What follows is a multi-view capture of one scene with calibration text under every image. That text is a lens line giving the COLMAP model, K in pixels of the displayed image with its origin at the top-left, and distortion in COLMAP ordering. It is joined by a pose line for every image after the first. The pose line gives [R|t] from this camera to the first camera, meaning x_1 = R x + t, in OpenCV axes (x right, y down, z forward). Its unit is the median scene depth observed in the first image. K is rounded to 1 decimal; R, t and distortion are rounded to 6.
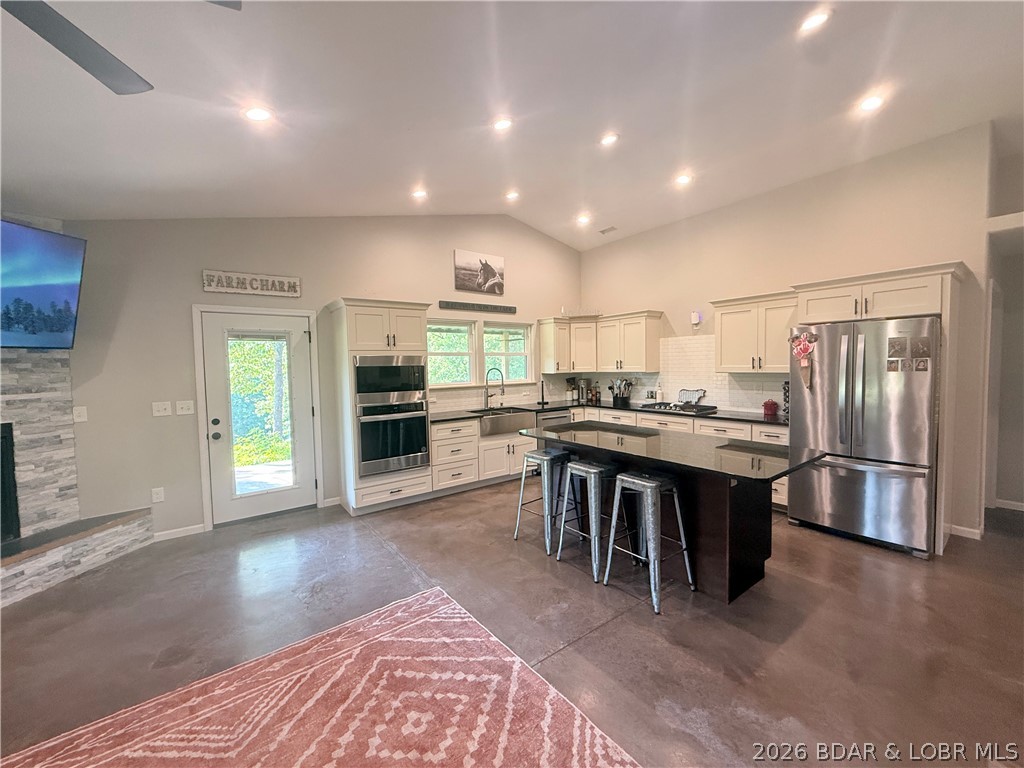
lens RADIAL K [[407.7, 0, 507.9], [0, 407.7, 383.2], [0, 0, 1]] dist [-0.000169, 0.000372]
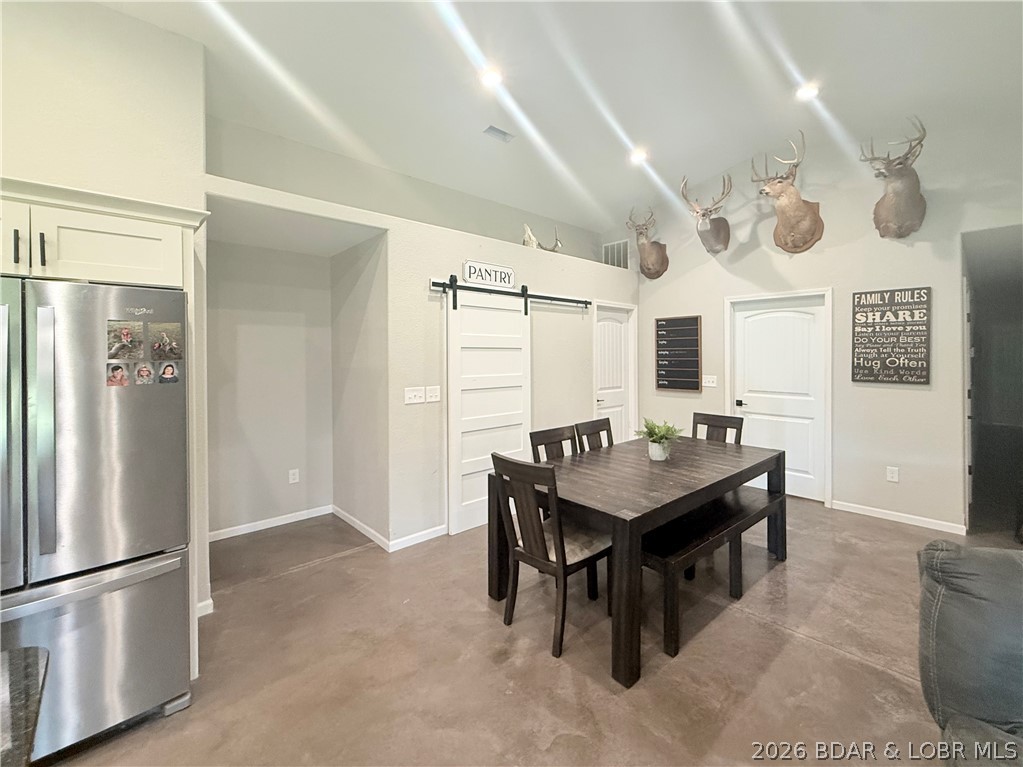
lens RADIAL K [[440.1, 0, 551.3], [0, 440.1, 353.7], [0, 0, 1]] dist [-0.000693, -0.000174]
pose [[-0.153726, 0.019691, 0.987917, 0.223639], [0.055856, 0.998376, -0.011208, -0.023302], [-0.986533, 0.053459, -0.154577, 0.392394]]
